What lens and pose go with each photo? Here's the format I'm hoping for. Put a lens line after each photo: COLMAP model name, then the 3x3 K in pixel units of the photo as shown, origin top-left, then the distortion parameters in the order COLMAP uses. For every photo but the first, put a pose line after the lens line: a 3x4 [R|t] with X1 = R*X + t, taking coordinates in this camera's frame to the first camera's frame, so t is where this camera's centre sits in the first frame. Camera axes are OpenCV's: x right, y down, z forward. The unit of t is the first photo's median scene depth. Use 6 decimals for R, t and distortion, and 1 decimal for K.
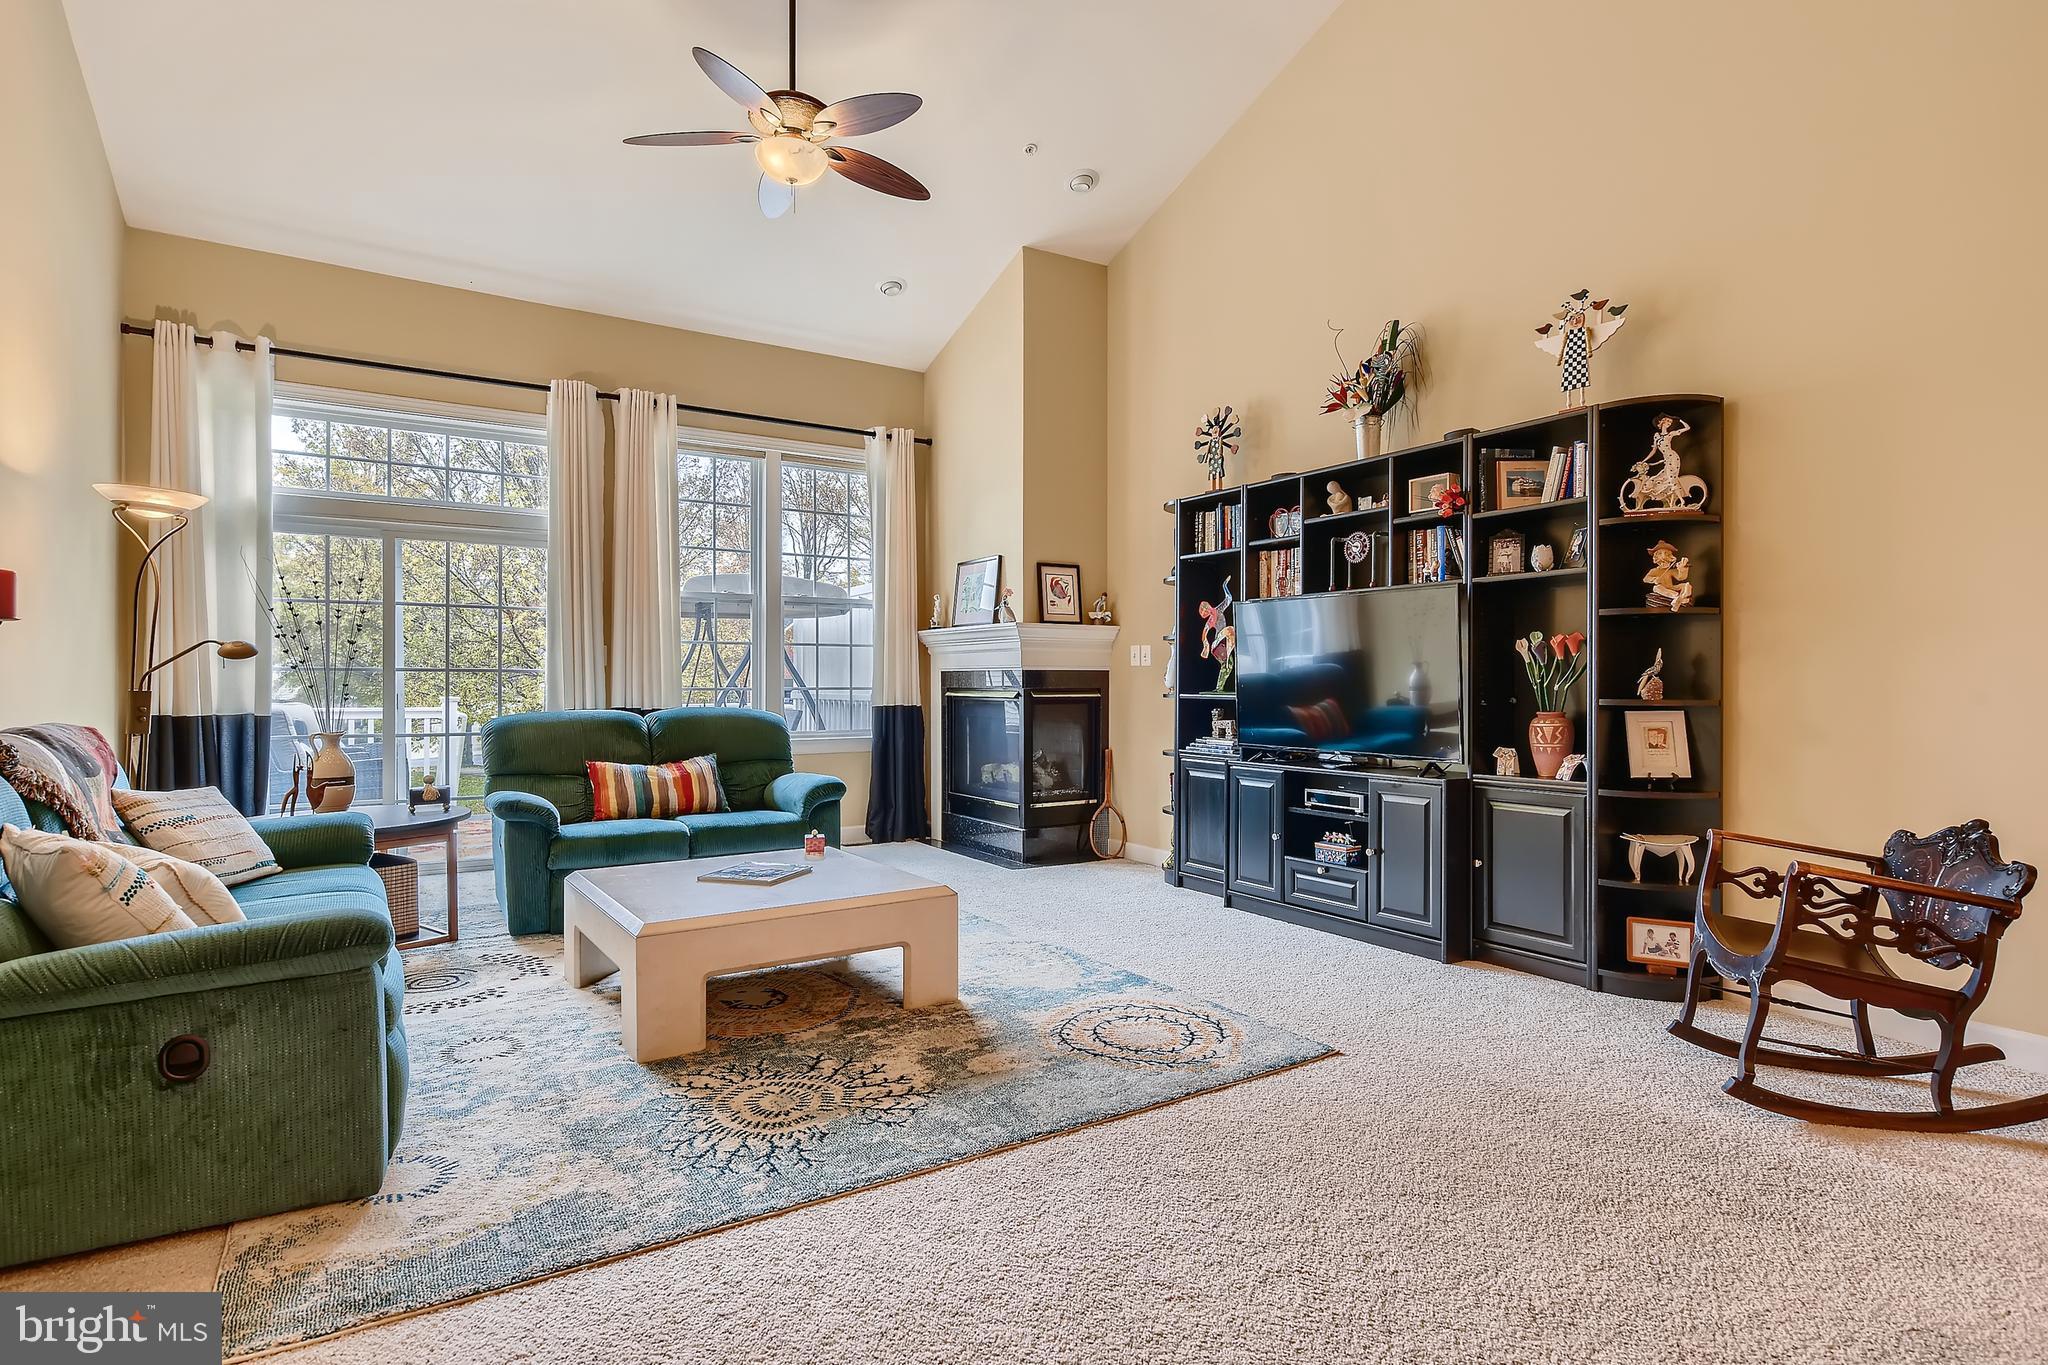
lens RADIAL K [[1040.4, 0, 1043.5], [0, 1040.4, 686.5], [0, 0, 1]] dist [-0.000901, 0.005492]
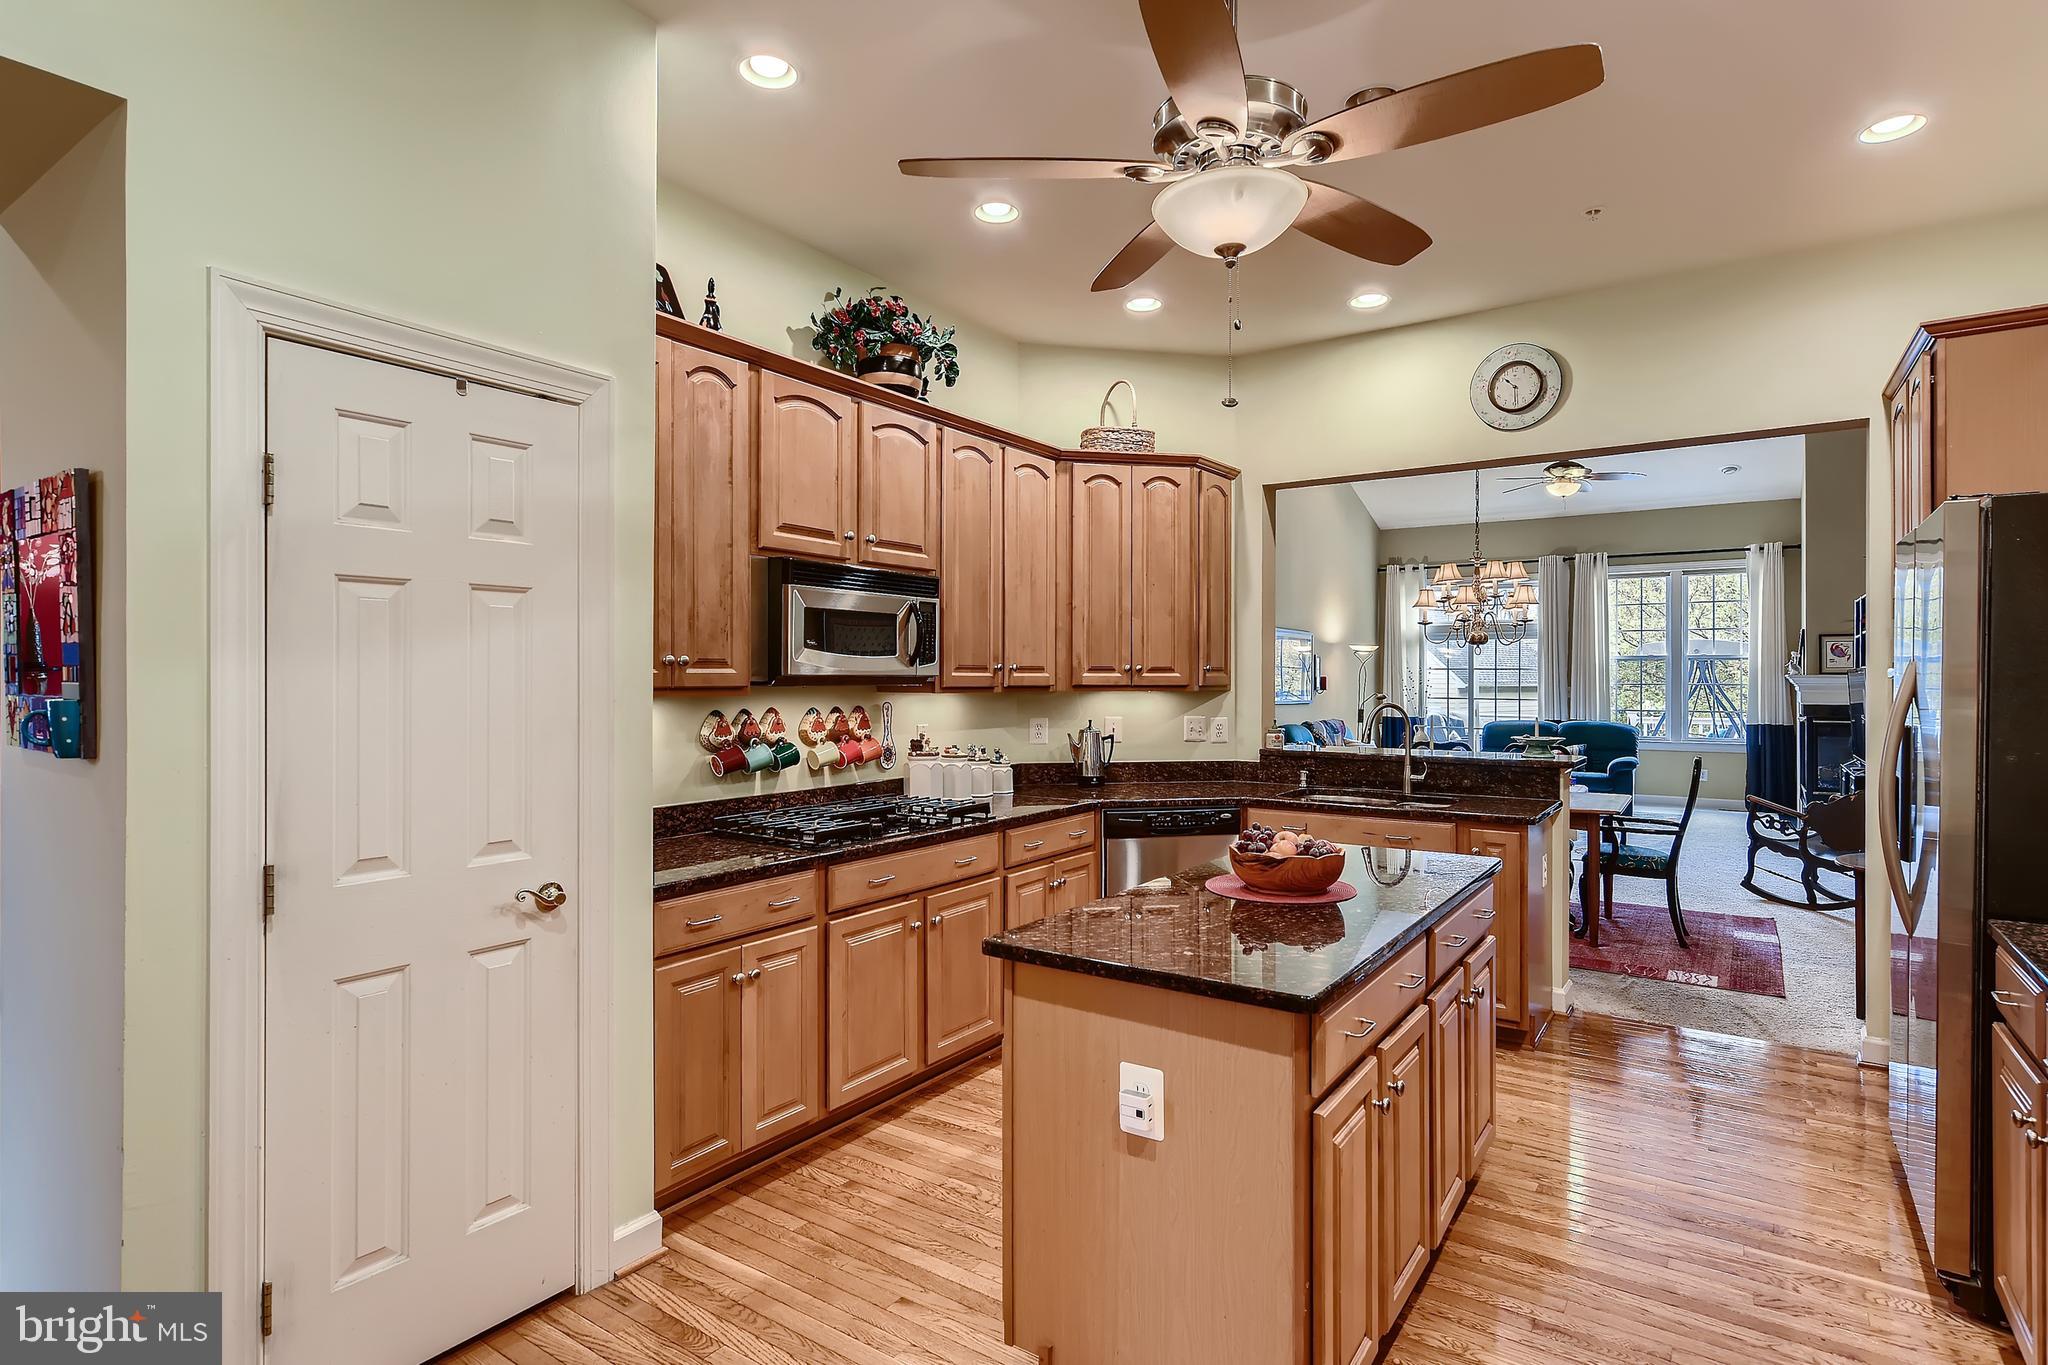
lens RADIAL K [[1040.4, 0, 1033.2], [0, 1040.4, 669.6], [0, 0, 1]] dist [-0.000901, 0.005492]
pose [[0.374046, -0.008269, -0.927373, 1.188674], [-0.007811, 0.999897, -0.012066, -0.048016], [0.927377, 0.011757, 0.373943, -0.770356]]
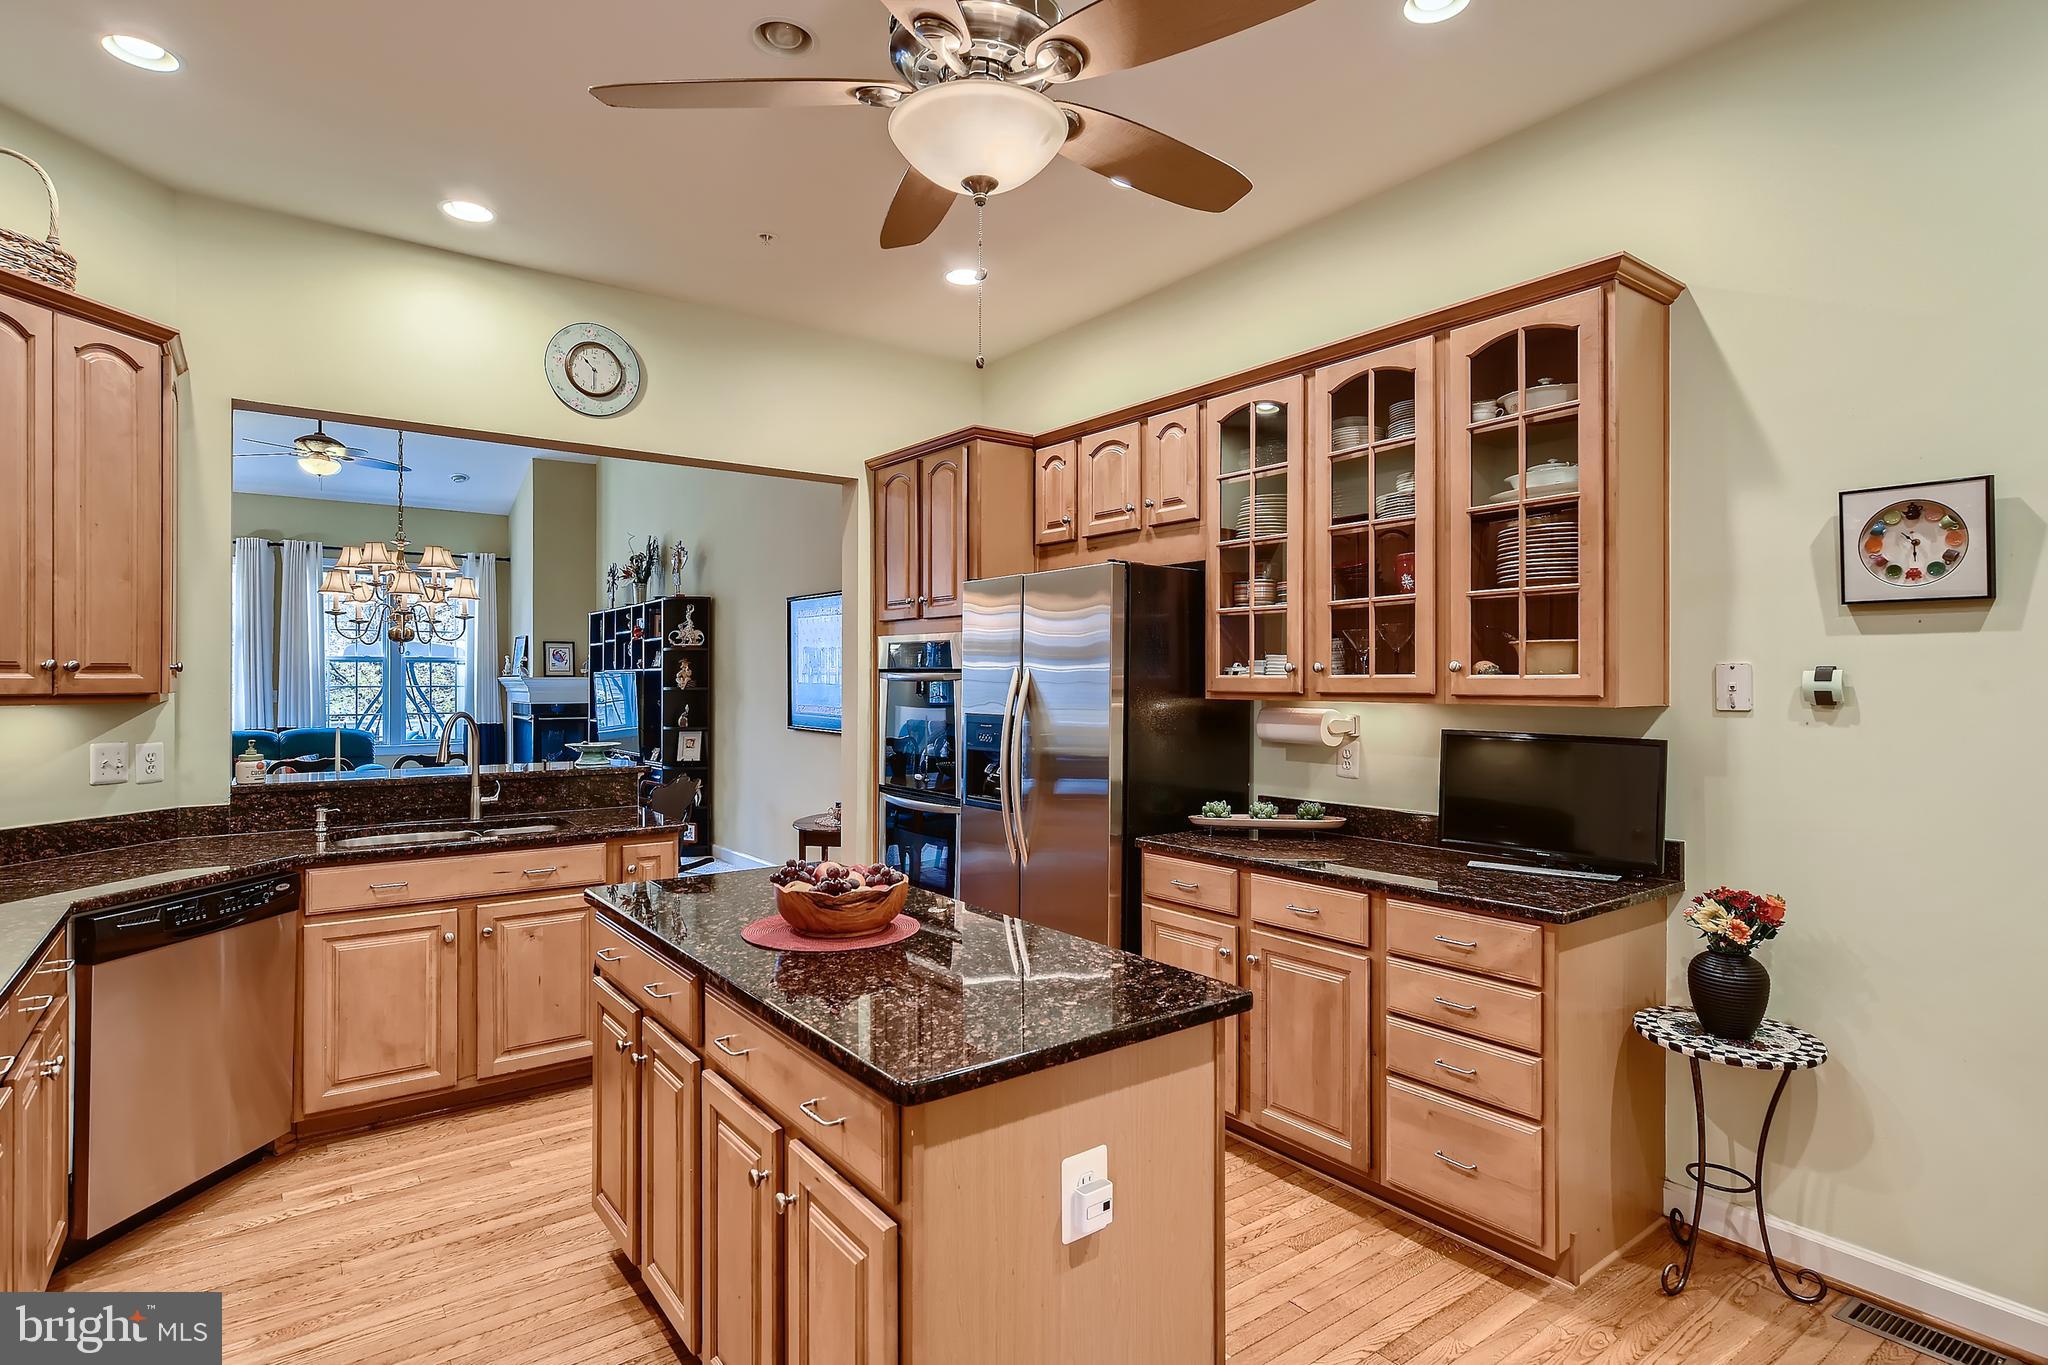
lens RADIAL K [[1040.4, 0, 1026.8], [0, 1040.4, 667.7], [0, 0, 1]] dist [-0.000901, 0.005492]
pose [[0.998704, -0.000483, 0.050889, 0.822040], [0.001459, 0.999816, -0.019133, -0.048718], [-0.050871, 0.019183, 0.998521, -0.903823]]
